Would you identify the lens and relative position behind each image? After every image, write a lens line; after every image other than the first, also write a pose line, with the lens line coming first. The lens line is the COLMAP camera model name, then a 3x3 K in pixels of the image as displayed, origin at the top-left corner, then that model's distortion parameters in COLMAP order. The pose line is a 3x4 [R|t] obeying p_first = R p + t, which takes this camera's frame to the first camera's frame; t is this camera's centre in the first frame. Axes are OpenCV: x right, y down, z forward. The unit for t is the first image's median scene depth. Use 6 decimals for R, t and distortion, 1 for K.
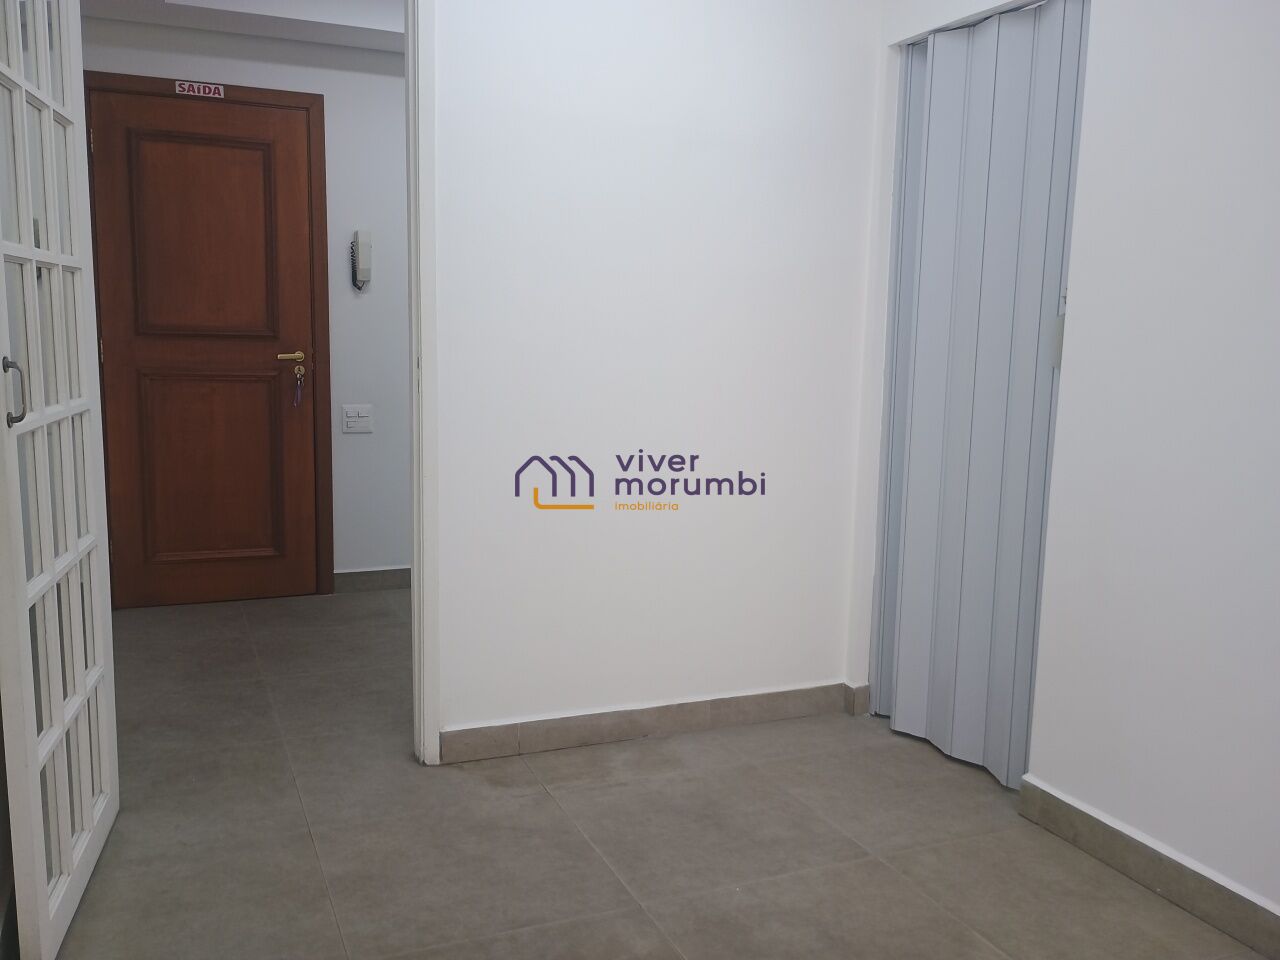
lens RADIAL K [[1128.4, 0, 636.5], [0, 1128.4, 483.9], [0, 0, 1]] dist [0.058671, -0.078656]
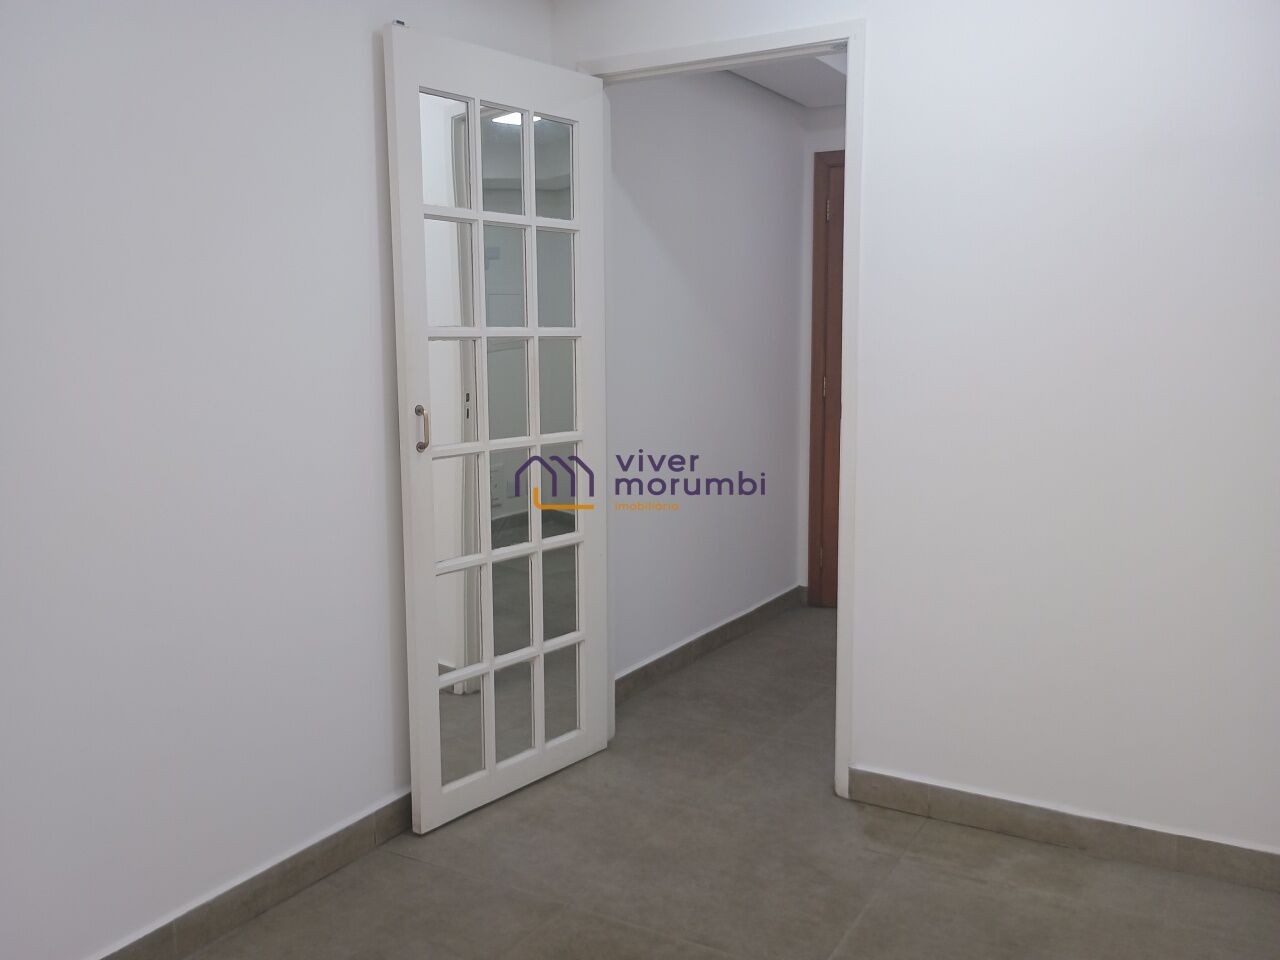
lens RADIAL K [[1128.4, 0, 636.5], [0, 1128.4, 483.9], [0, 0, 1]] dist [0.058671, -0.078656]
pose [[0.603105, 0.083549, -0.793274, 0.498312], [-0.099181, 0.994636, 0.029352, -0.045247], [0.791472, 0.060975, 0.608157, 0.212708]]
